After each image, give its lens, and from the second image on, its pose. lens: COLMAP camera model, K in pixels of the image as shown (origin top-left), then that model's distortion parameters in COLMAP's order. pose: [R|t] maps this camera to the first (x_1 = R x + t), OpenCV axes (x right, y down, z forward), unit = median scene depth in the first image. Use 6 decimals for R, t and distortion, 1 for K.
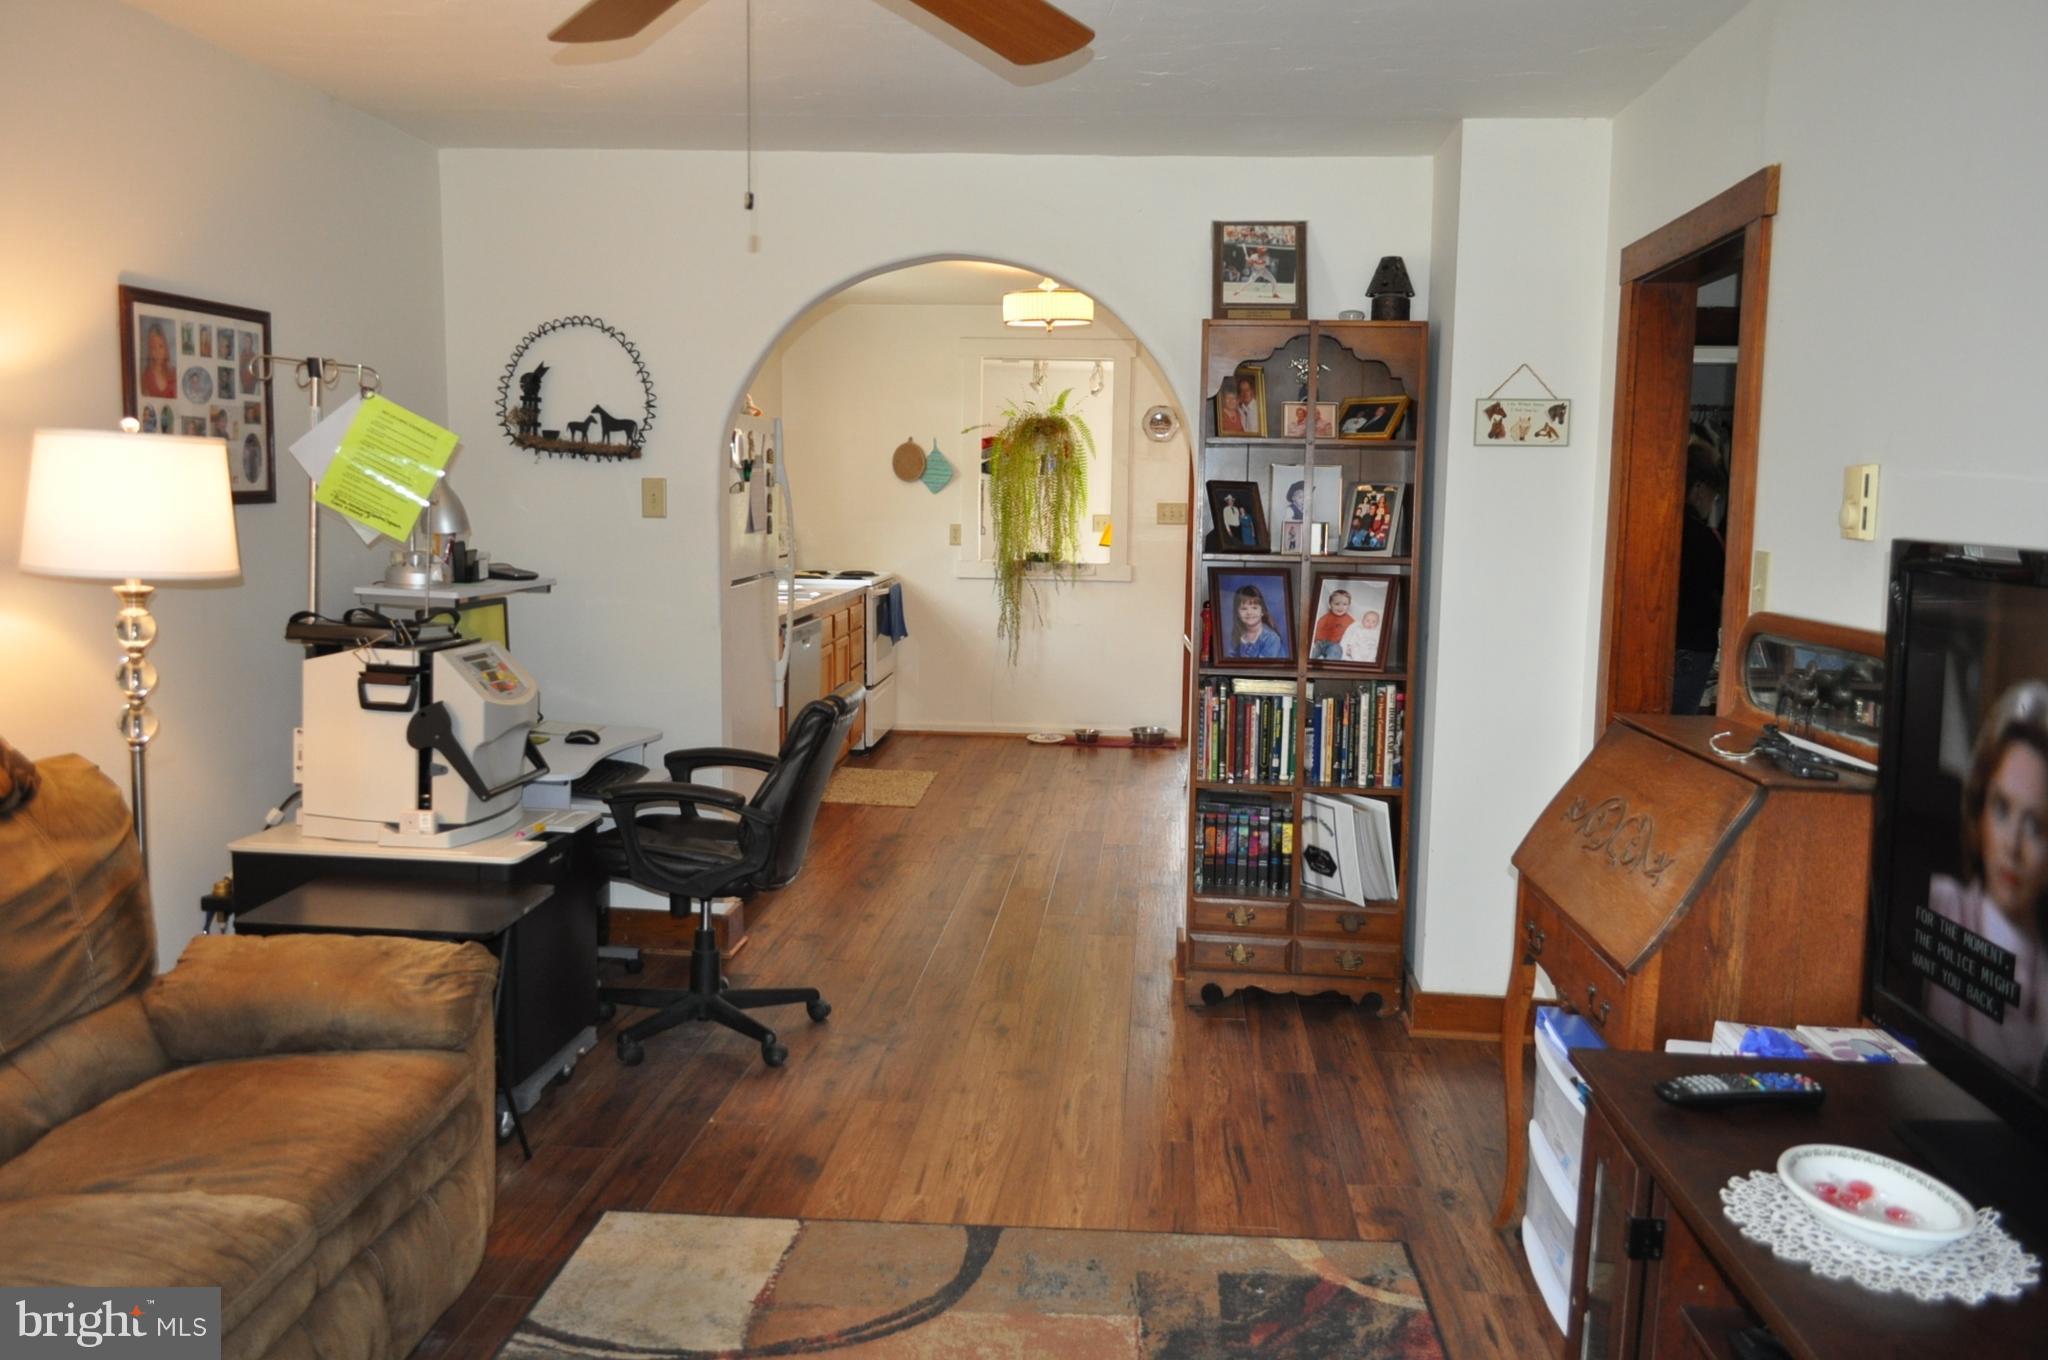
lens RADIAL K [[1592.8, 0, 1023.6], [0, 1592.8, 674.6], [0, 0, 1]] dist [-0.015348, 0.005755]
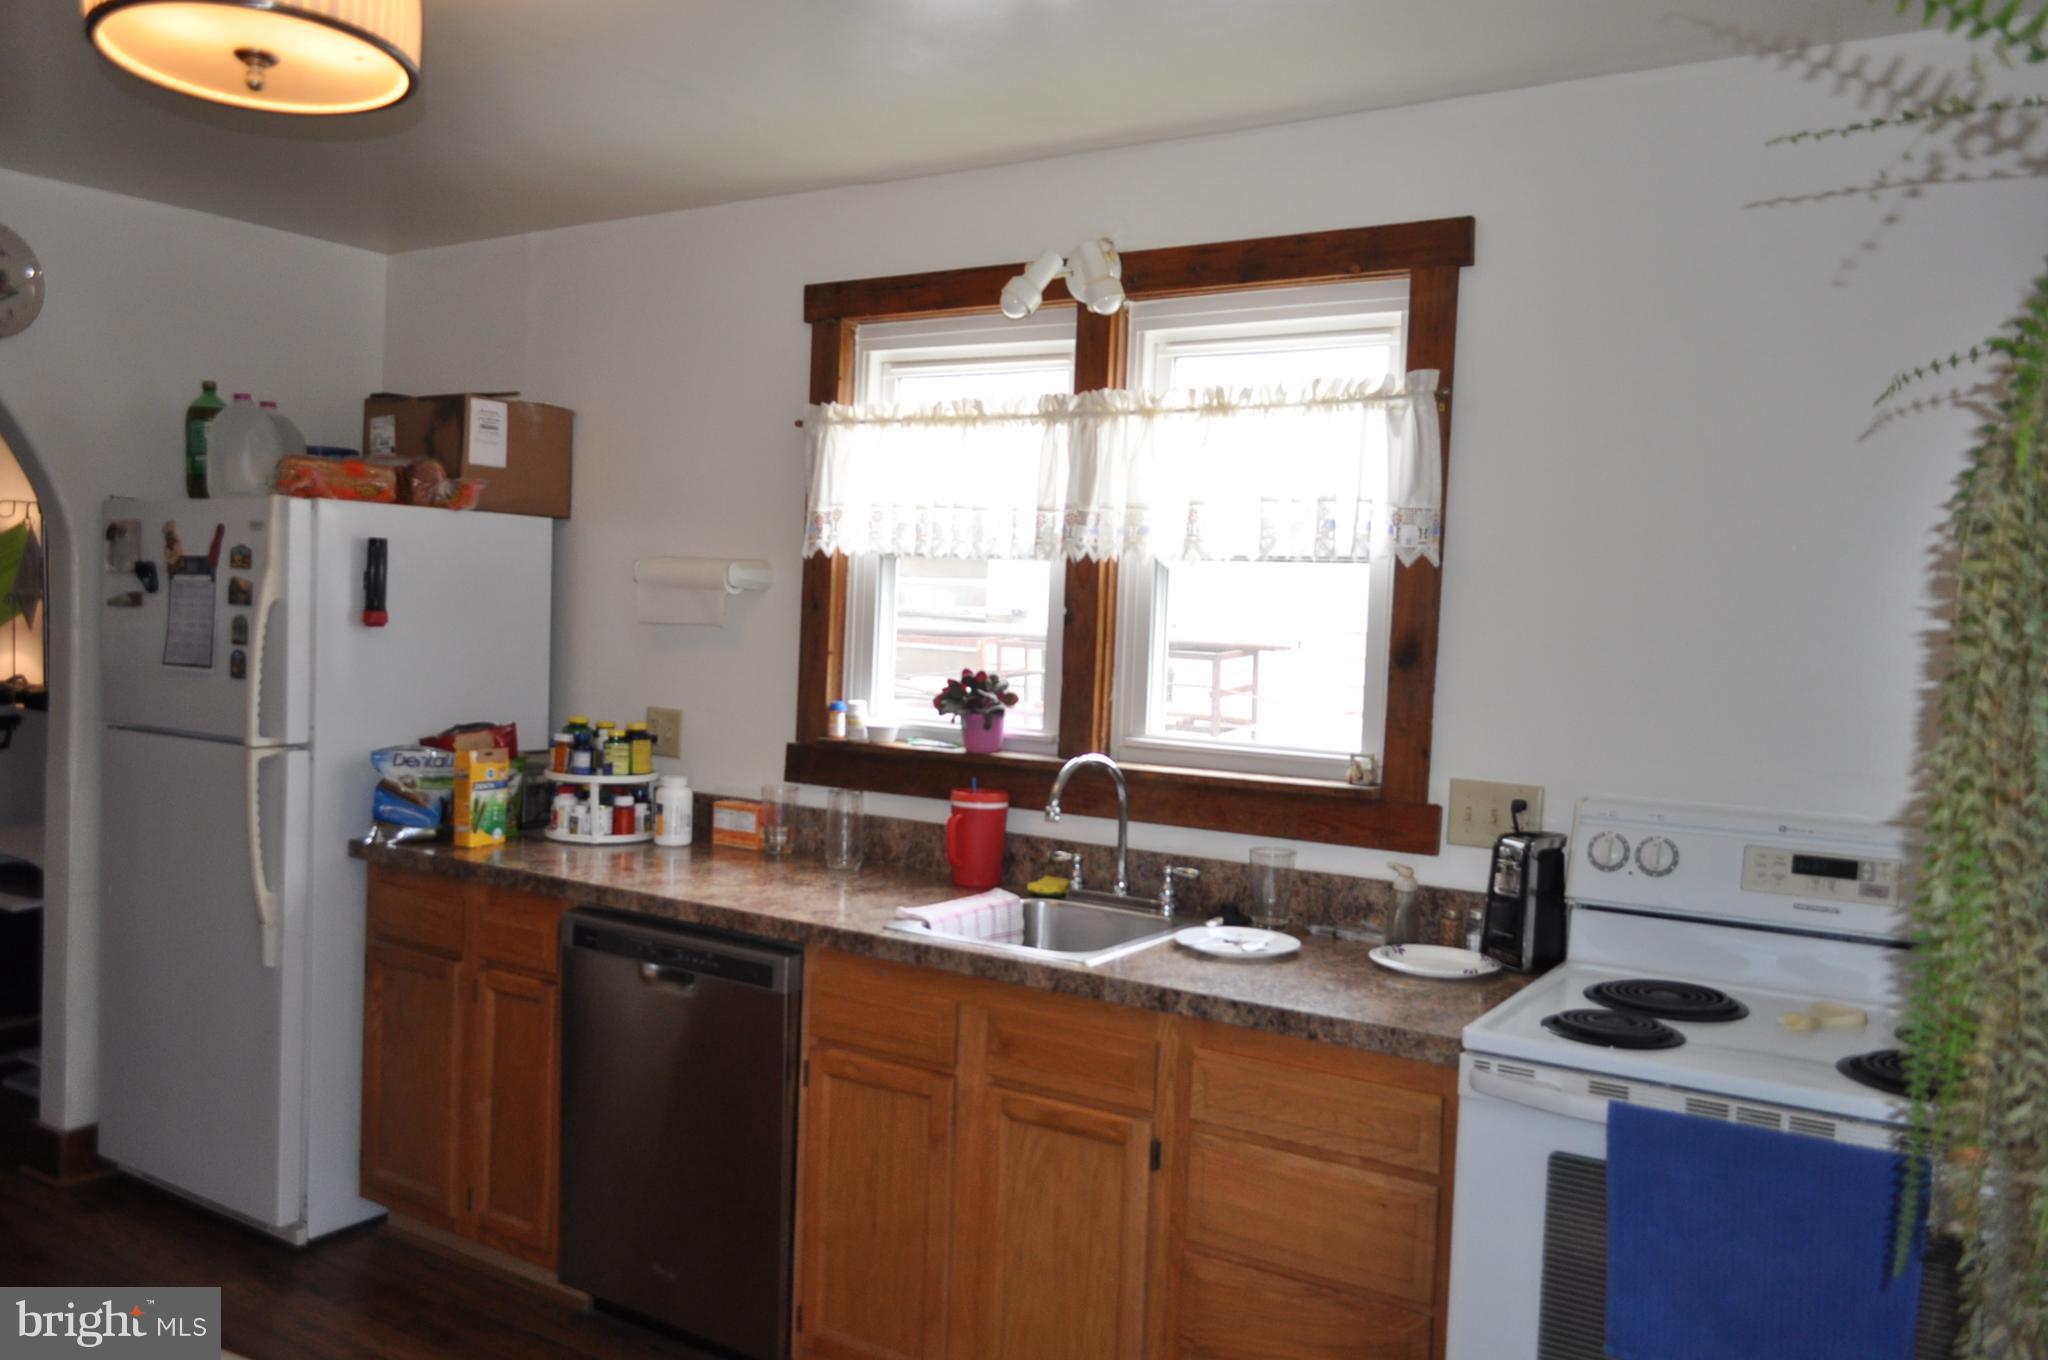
lens RADIAL K [[1592.8, 0, 1023.6], [0, 1592.8, 674.6], [0, 0, 1]] dist [-0.015348, 0.005755]
pose [[-0.464600, 0.002378, -0.885517, 0.321255], [-0.151405, 0.985058, 0.082082, -0.236661], [0.872481, 0.172207, -0.457298, 1.953268]]
